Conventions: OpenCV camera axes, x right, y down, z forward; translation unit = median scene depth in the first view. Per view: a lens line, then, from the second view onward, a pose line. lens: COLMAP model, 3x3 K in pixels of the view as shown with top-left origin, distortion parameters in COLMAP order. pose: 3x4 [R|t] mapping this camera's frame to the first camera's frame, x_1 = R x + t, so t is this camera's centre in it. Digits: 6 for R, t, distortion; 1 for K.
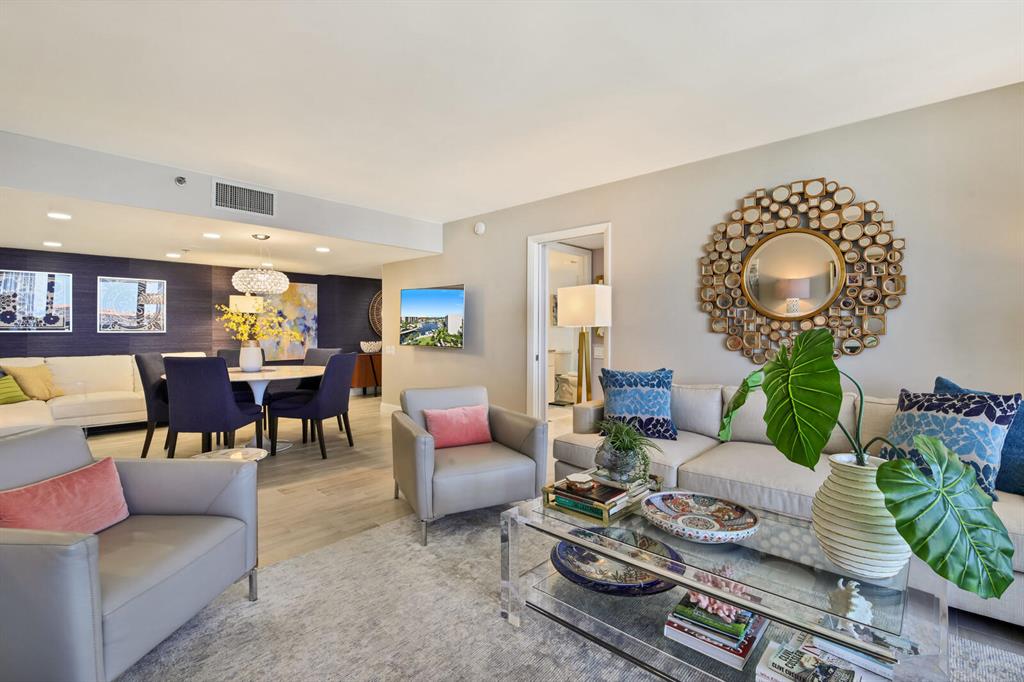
lens RADIAL K [[457.4, 0, 522.7], [0, 457.4, 341.5], [0, 0, 1]] dist [-0.013540, -0.002971]
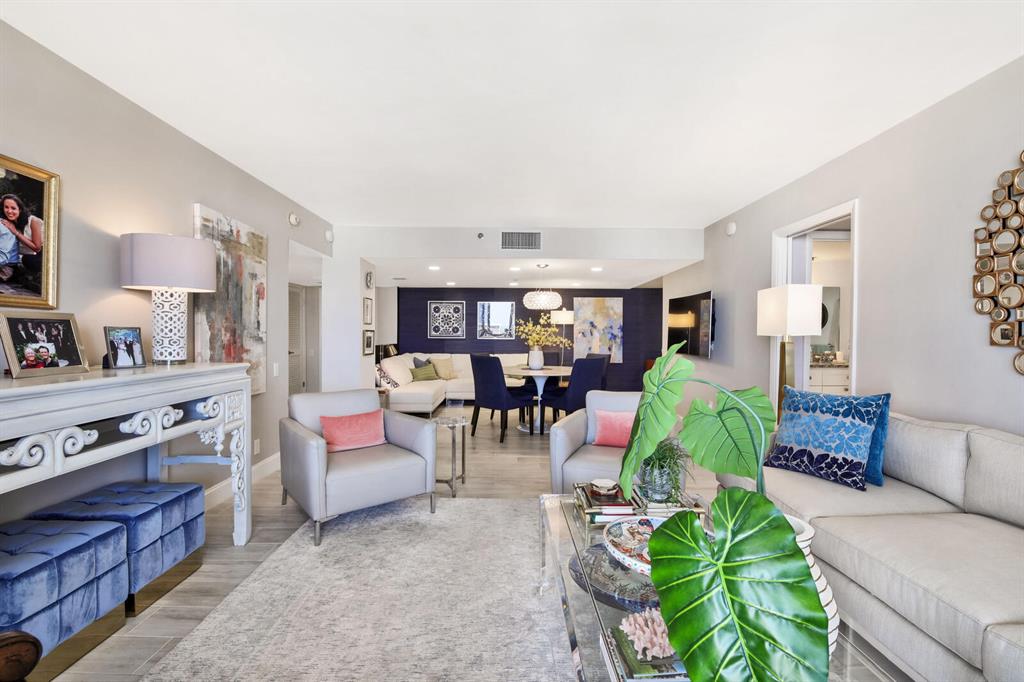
lens RADIAL K [[457.4, 0, 506.8], [0, 457.4, 346.9], [0, 0, 1]] dist [-0.013540, -0.002971]
pose [[0.671350, 0.018886, -0.740900, 0.443737], [-0.022496, 0.999734, 0.005100, -0.005614], [0.740799, 0.013243, 0.671596, 0.078008]]
